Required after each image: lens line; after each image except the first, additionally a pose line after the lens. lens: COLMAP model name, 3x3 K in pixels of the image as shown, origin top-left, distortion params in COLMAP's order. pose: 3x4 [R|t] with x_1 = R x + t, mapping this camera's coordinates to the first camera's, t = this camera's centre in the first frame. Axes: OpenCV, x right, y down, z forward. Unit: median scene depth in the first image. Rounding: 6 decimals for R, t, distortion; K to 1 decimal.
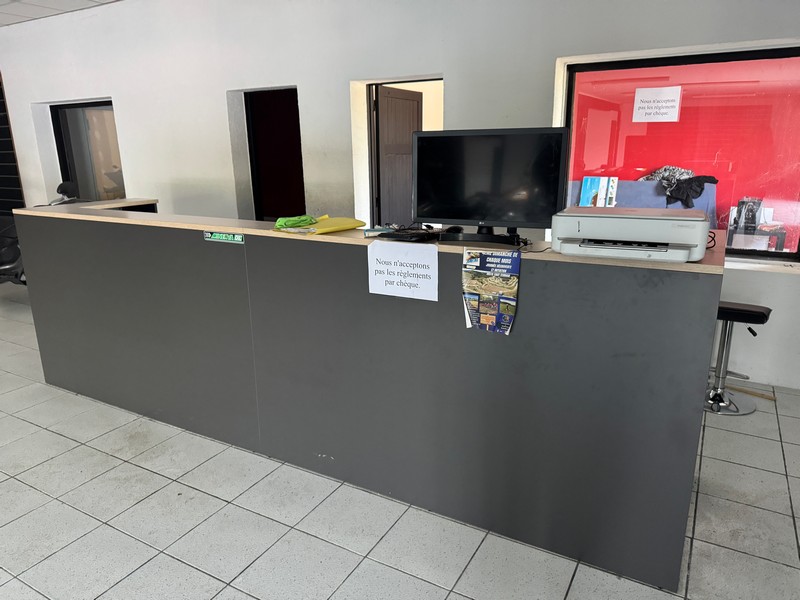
lens RADIAL K [[568.6, 0, 400.0], [0, 568.6, 304.1], [0, 0, 1]] dist [0.007063, -0.029601]
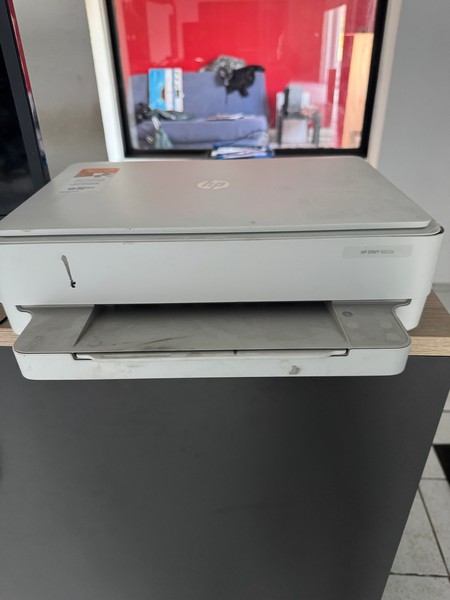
lens RADIAL K [[426.5, 0, 226.6], [0, 426.5, 298.8], [0, 0, 1]] dist [0.007063, -0.029601]
pose [[0.900516, -0.232161, 0.367658, 0.076863], [0.123904, 0.947486, 0.294817, -0.045721], [-0.416796, -0.219933, 0.881992, 0.192504]]
